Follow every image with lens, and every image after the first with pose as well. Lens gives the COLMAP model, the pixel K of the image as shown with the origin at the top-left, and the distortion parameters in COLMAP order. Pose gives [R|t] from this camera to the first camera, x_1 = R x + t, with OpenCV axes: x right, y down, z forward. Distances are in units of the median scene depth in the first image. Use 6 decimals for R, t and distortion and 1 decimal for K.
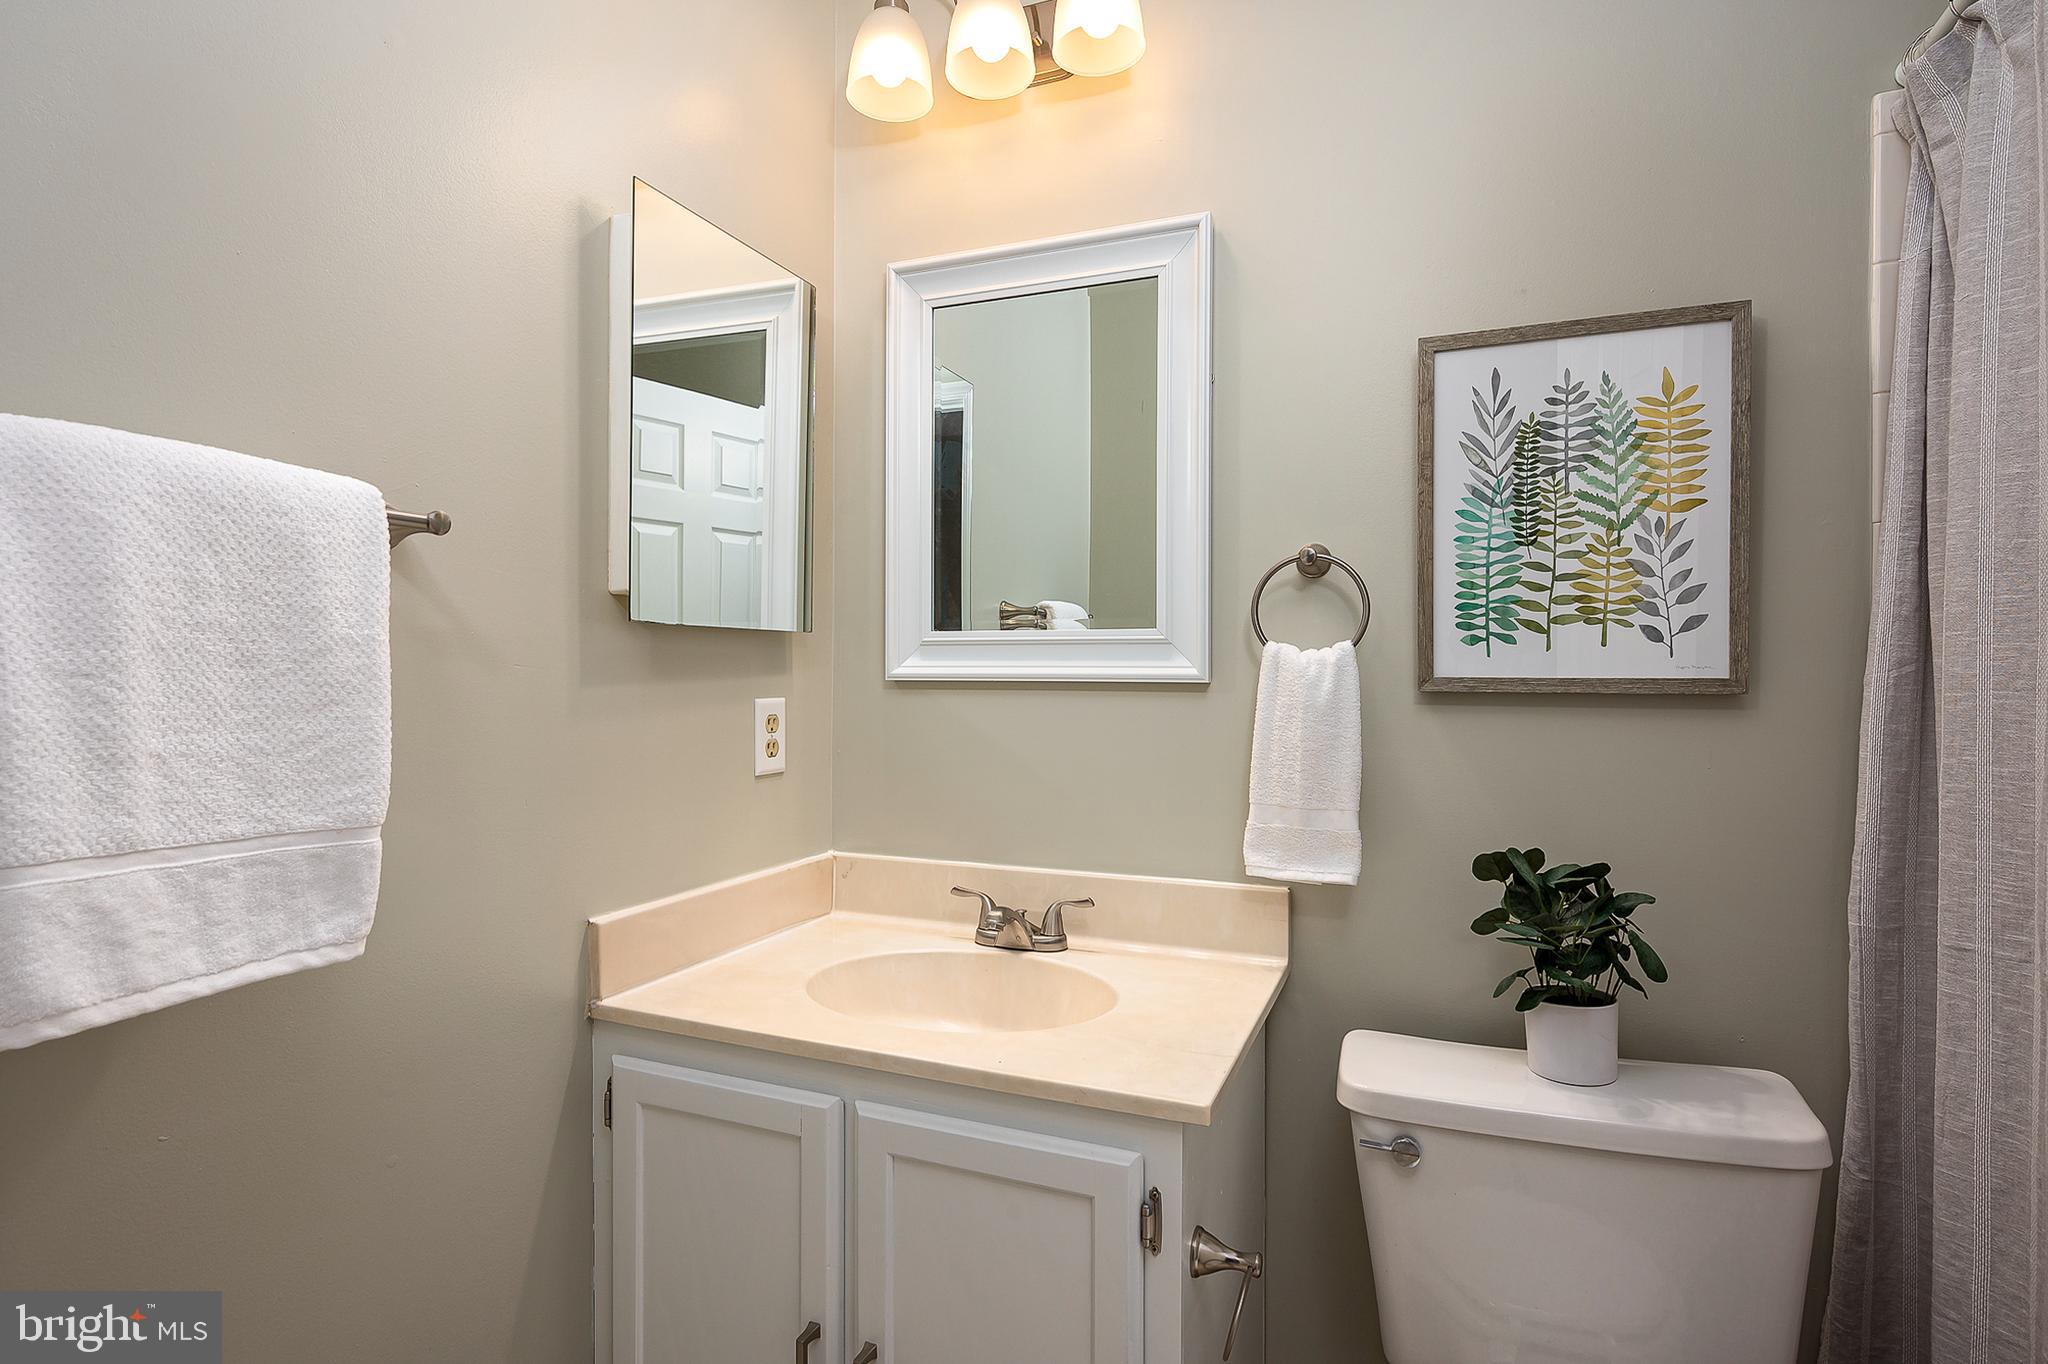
lens RADIAL K [[1003.4, 0, 1023.8], [0, 1003.4, 678.5], [0, 0, 1]] dist [0.000807, -0.000093]
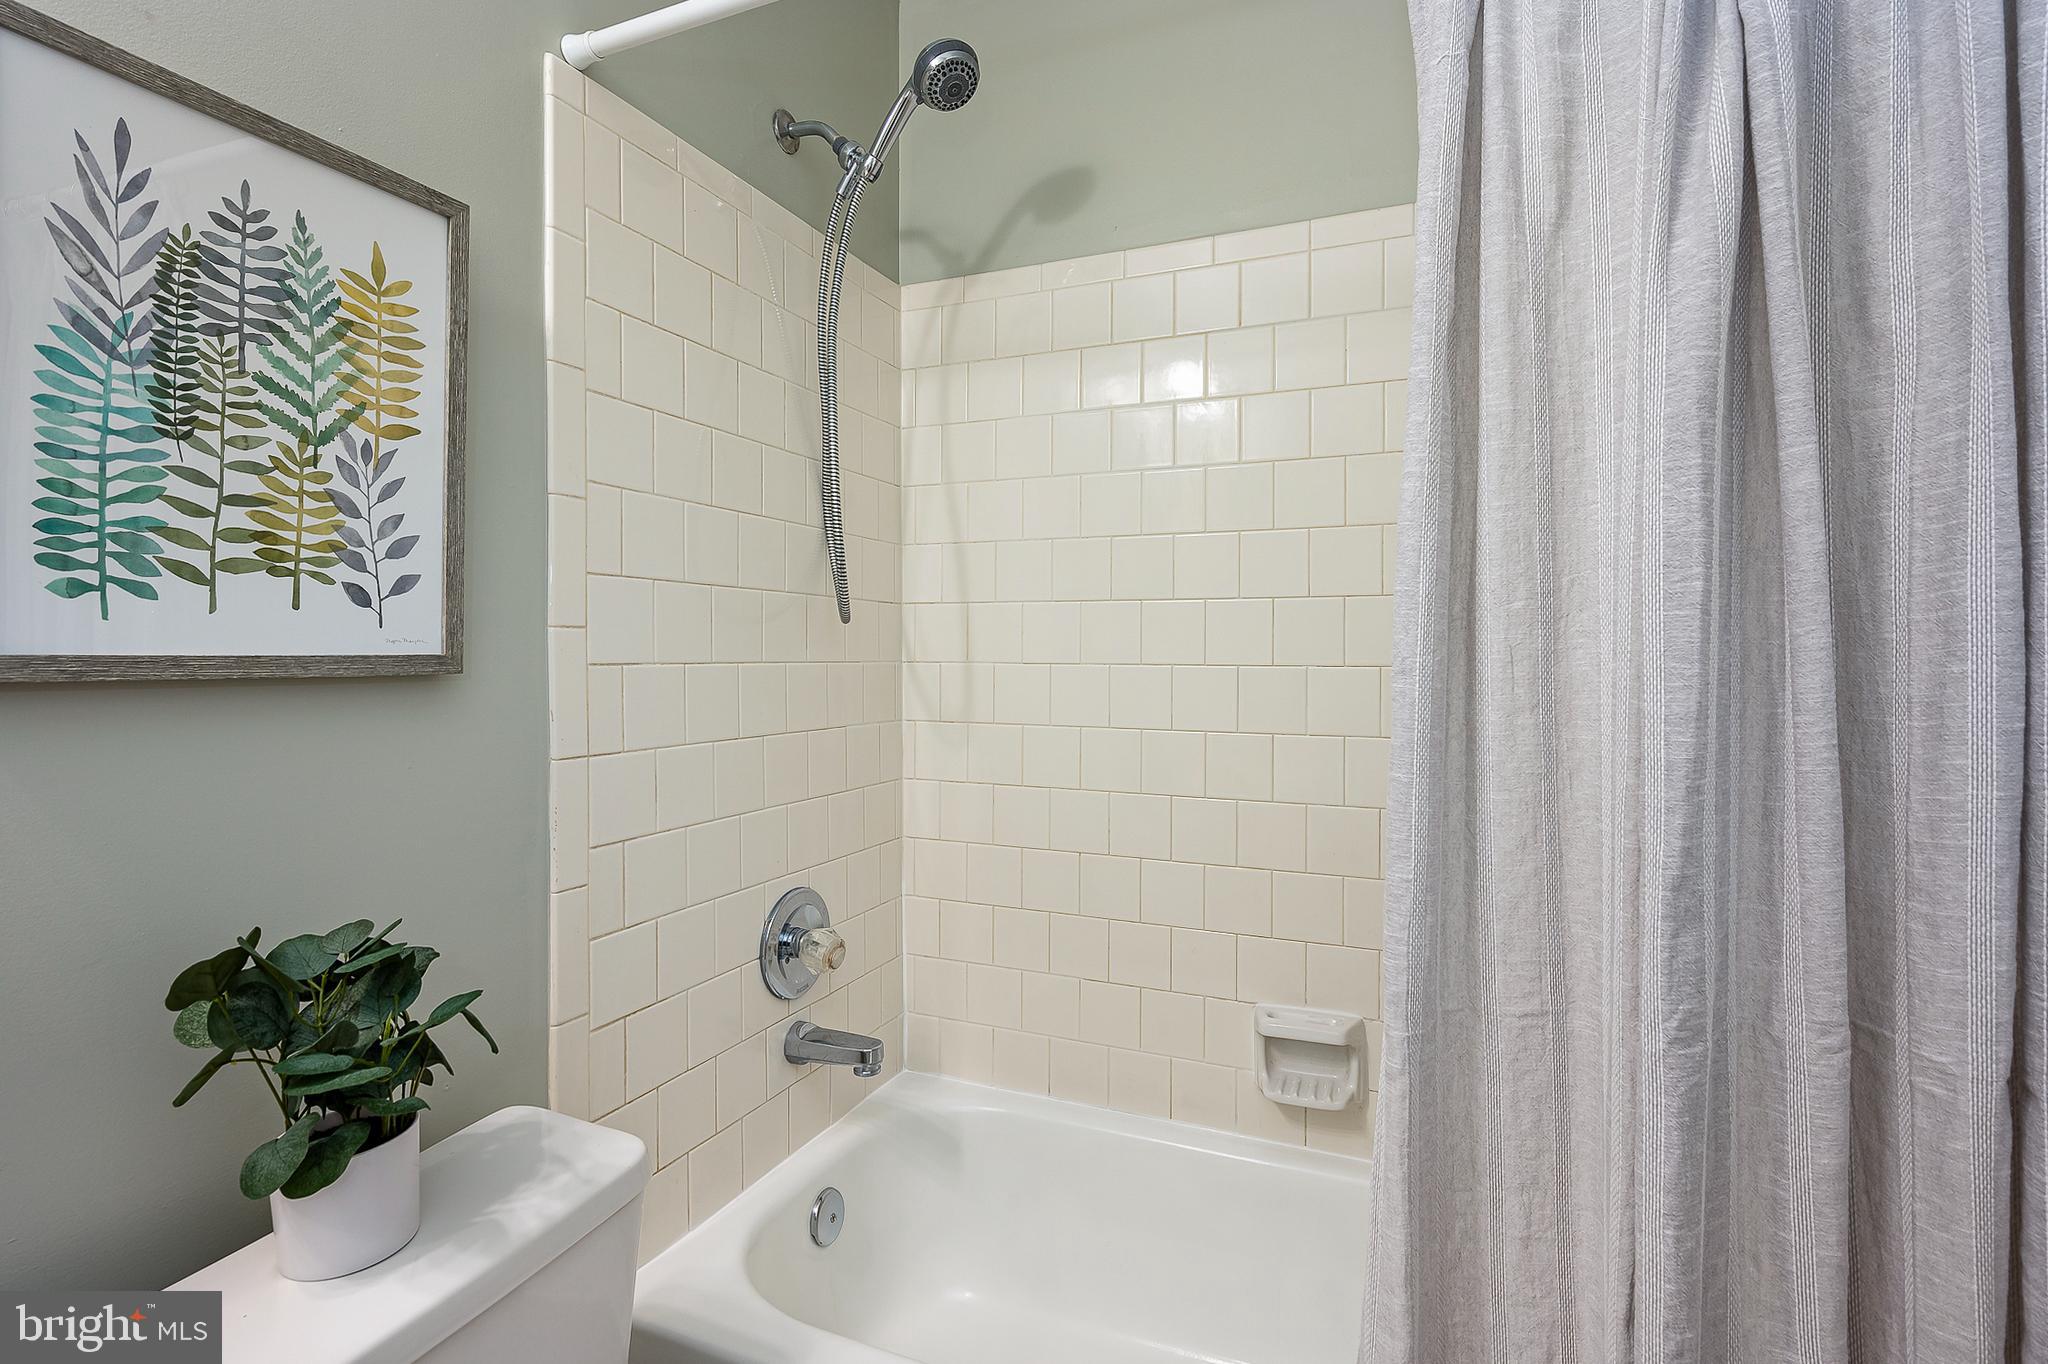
lens RADIAL K [[1003.4, 0, 986.7], [0, 1003.4, 651.4], [0, 0, 1]] dist [0.000807, -0.000093]
pose [[0.010192, 0.000608, 0.999948, -0.106342], [0.008301, 0.999965, -0.000692, 0.001163], [-0.999914, 0.008308, 0.010187, 0.521050]]
